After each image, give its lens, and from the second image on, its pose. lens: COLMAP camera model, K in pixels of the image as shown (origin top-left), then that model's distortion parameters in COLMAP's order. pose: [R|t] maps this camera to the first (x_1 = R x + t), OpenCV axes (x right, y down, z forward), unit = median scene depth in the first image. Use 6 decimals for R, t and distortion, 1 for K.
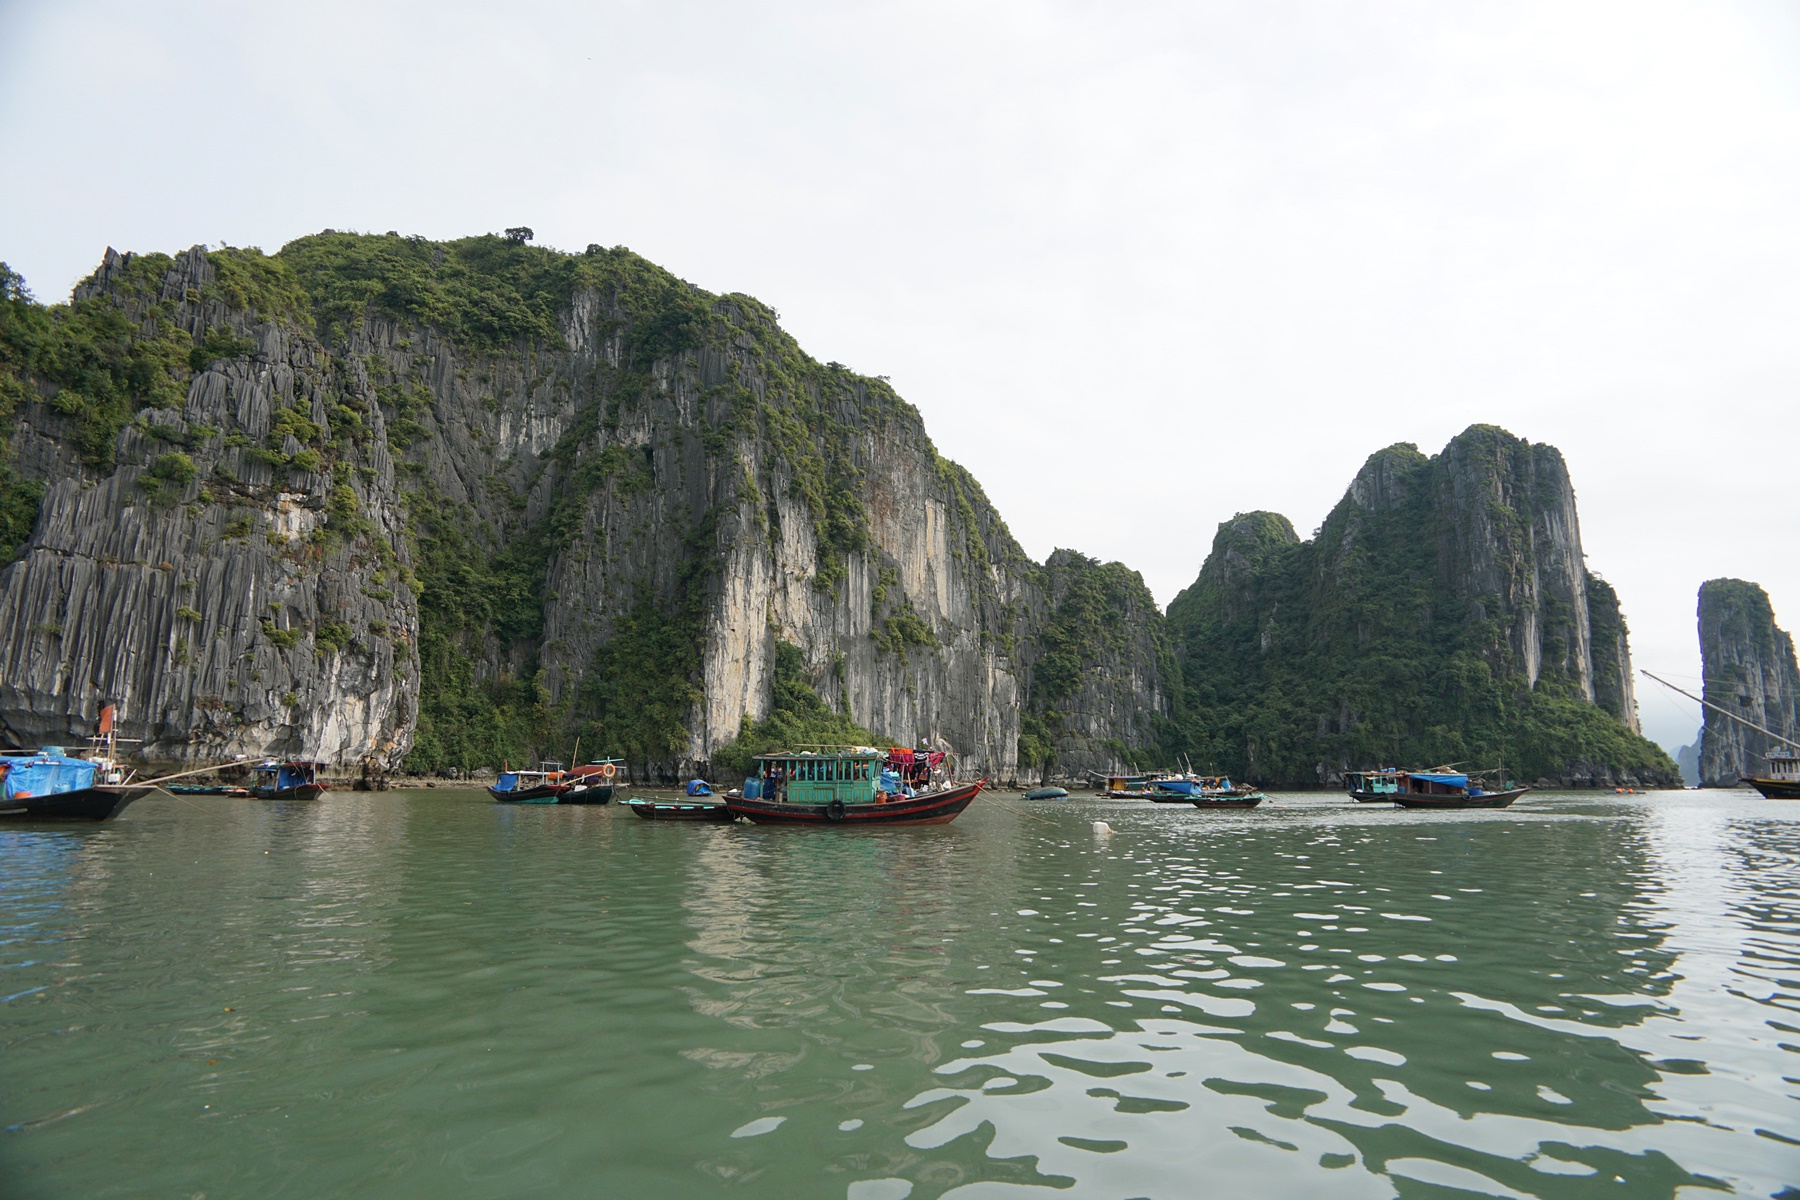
lens RADIAL K [[961.3, 0, 920.3], [0, 961.3, 595.9], [0, 0, 1]] dist [-0.078088, 0.036228]
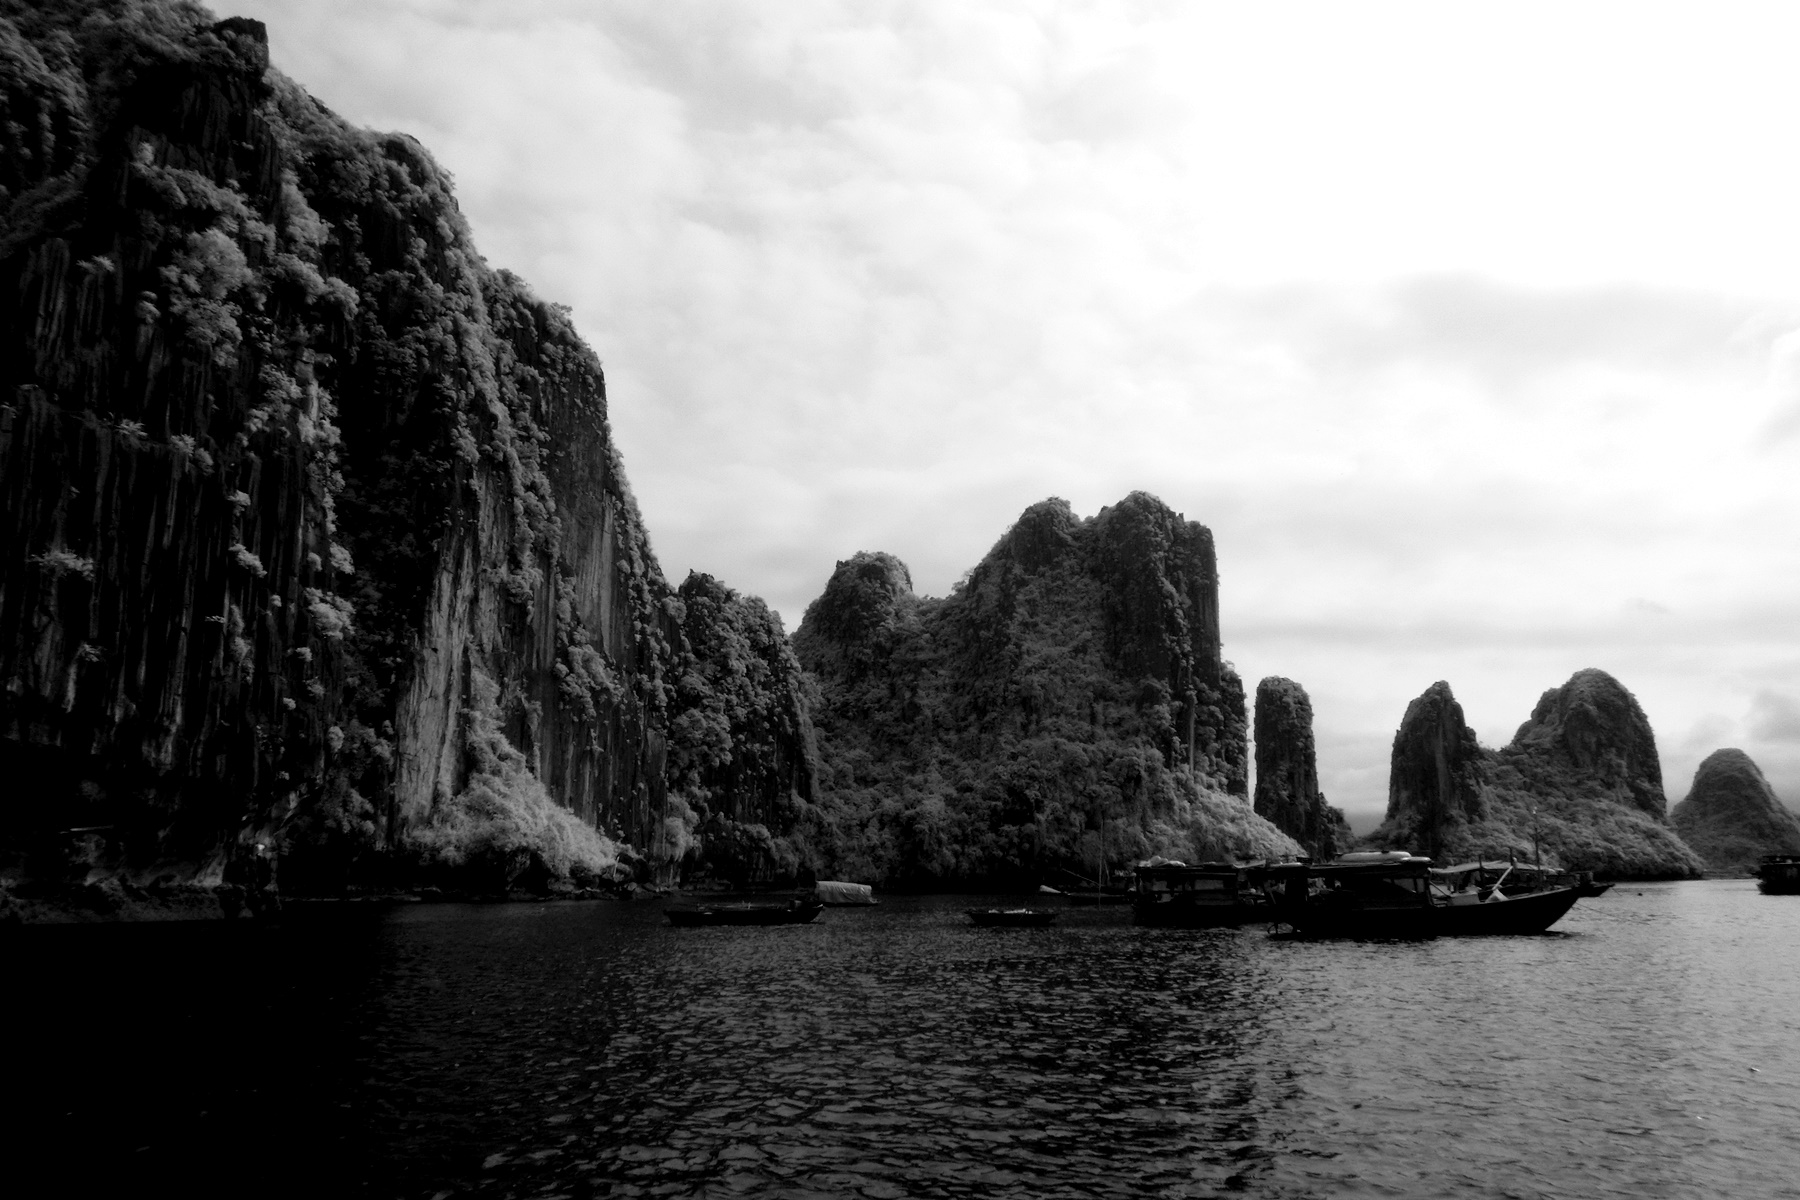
lens RADIAL K [[1259.1, 0, 900.0], [0, 1259.1, 600.0], [0, 0, 1]] dist [-0.052897, 0.034622]
pose [[0.850196, 0.106122, 0.515660, -0.324581], [-0.090519, 0.994353, -0.055392, 0.017993], [-0.518627, 0.000417, 0.855001, 0.095720]]
